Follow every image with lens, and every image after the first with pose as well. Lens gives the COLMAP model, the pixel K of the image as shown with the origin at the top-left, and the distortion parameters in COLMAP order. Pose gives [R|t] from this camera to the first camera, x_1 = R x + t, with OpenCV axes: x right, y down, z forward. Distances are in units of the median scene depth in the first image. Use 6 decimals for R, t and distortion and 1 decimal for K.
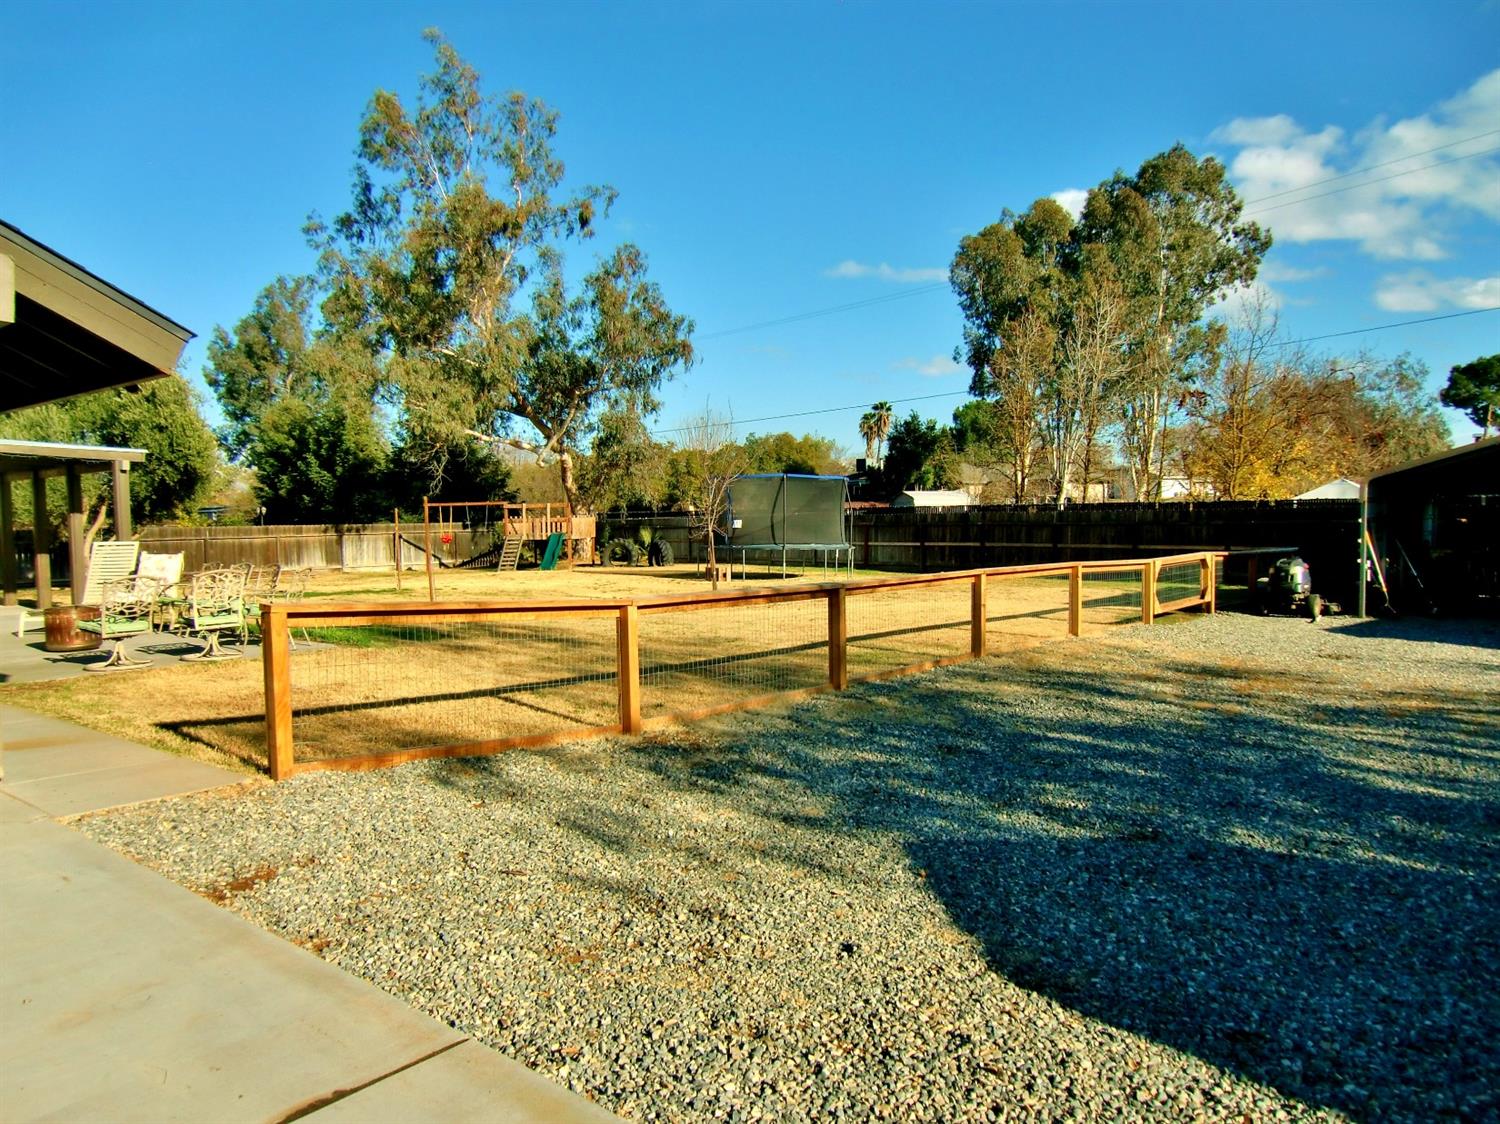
lens RADIAL K [[1073.1, 0, 762.0], [0, 1073.1, 563.2], [0, 0, 1]] dist [-0.099083, 0.102393]
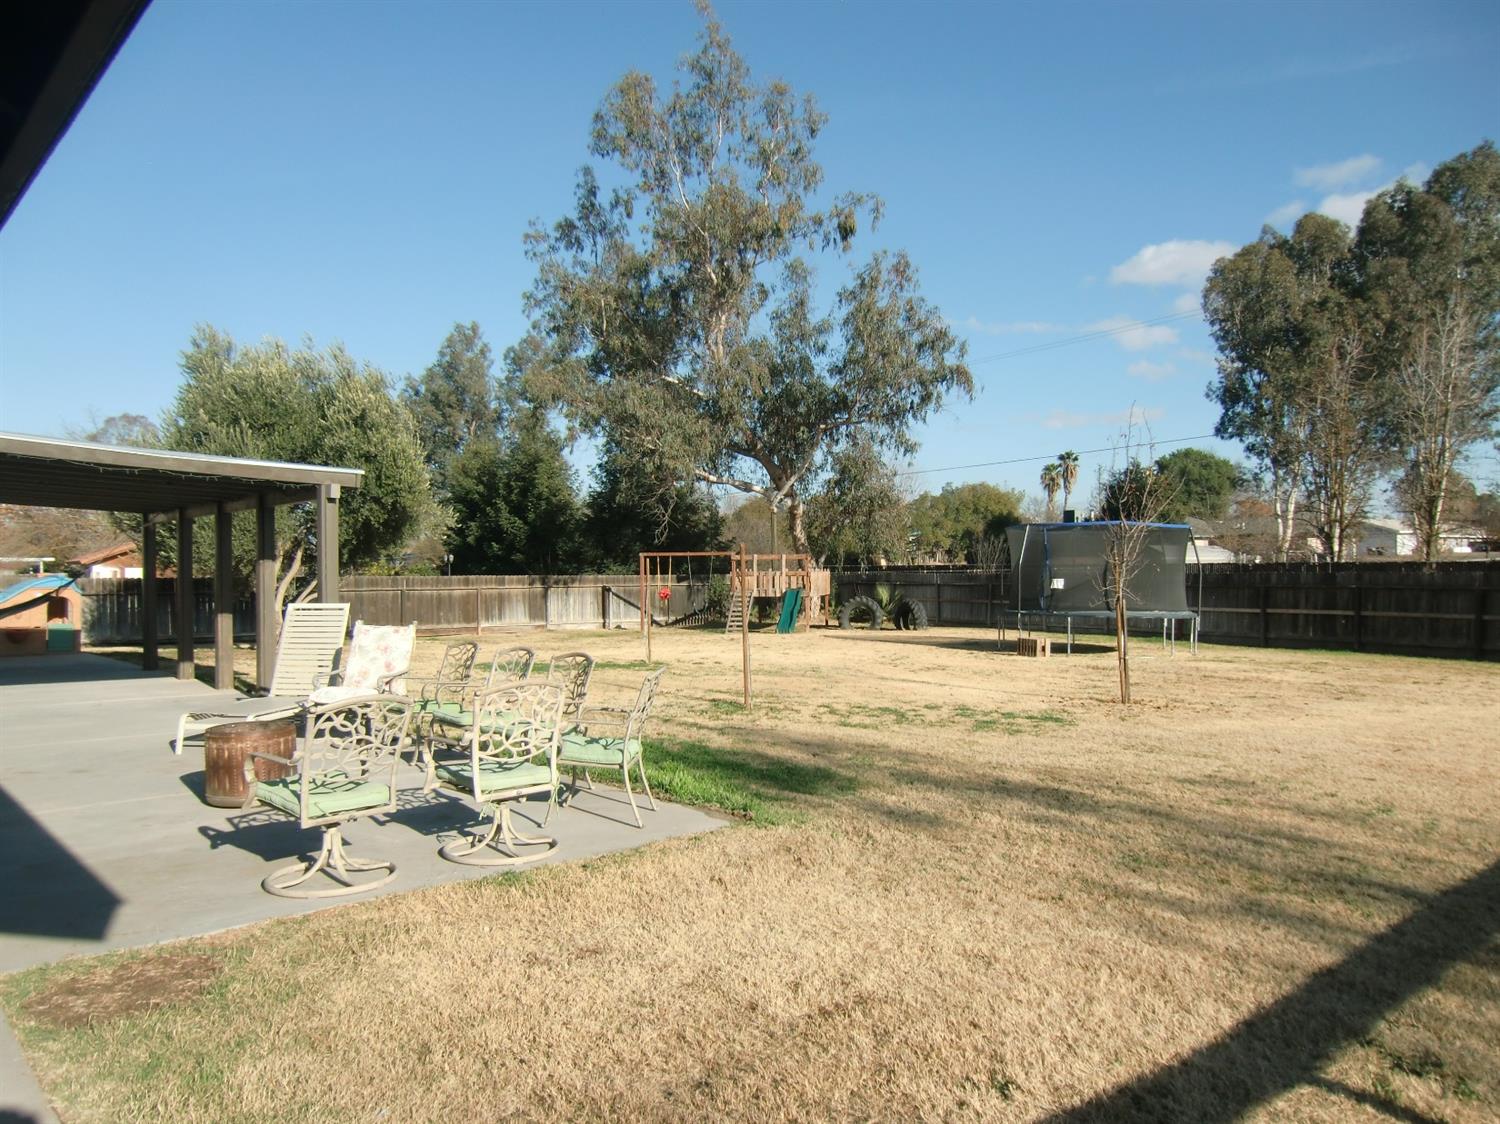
lens RADIAL K [[1053.4, 0, 754.7], [0, 1053.4, 543.6], [0, 0, 1]] dist [-0.027513, 0.001674]
pose [[0.989658, 0.009084, -0.143157, -0.106474], [-0.018755, 0.997620, -0.066355, -0.008575], [0.142214, 0.068353, 0.987473, 0.162843]]
